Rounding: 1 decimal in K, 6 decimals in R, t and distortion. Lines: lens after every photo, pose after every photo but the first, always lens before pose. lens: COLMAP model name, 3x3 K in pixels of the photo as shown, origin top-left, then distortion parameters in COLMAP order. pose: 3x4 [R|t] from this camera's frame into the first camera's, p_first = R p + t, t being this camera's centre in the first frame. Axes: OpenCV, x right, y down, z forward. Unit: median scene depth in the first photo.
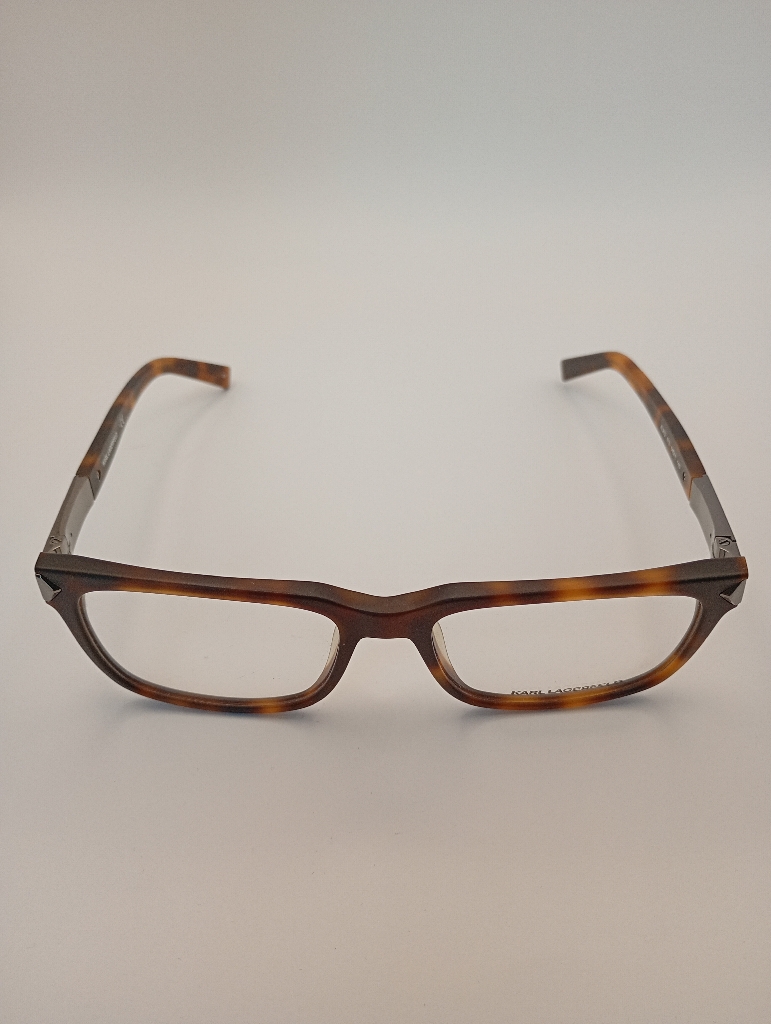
lens RADIAL K [[802.9, 0, 385.5], [0, 802.9, 512.0], [0, 0, 1]] dist [0.063205, -0.000654]
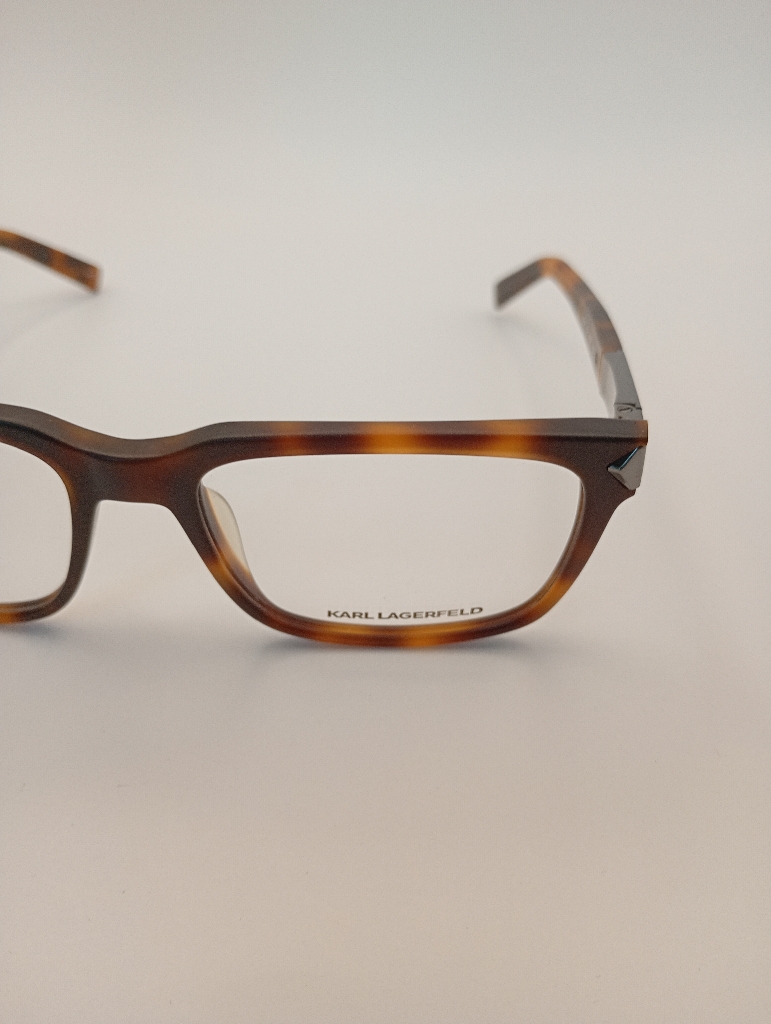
lens RADIAL K [[802.9, 0, 385.5], [0, 802.9, 512.0], [0, 0, 1]] dist [0.063205, -0.000654]
pose [[0.996638, 0.068185, -0.045419, 0.237890], [-0.072476, 0.992270, -0.100733, 0.206515], [0.038199, 0.103686, 0.993876, 0.286860]]
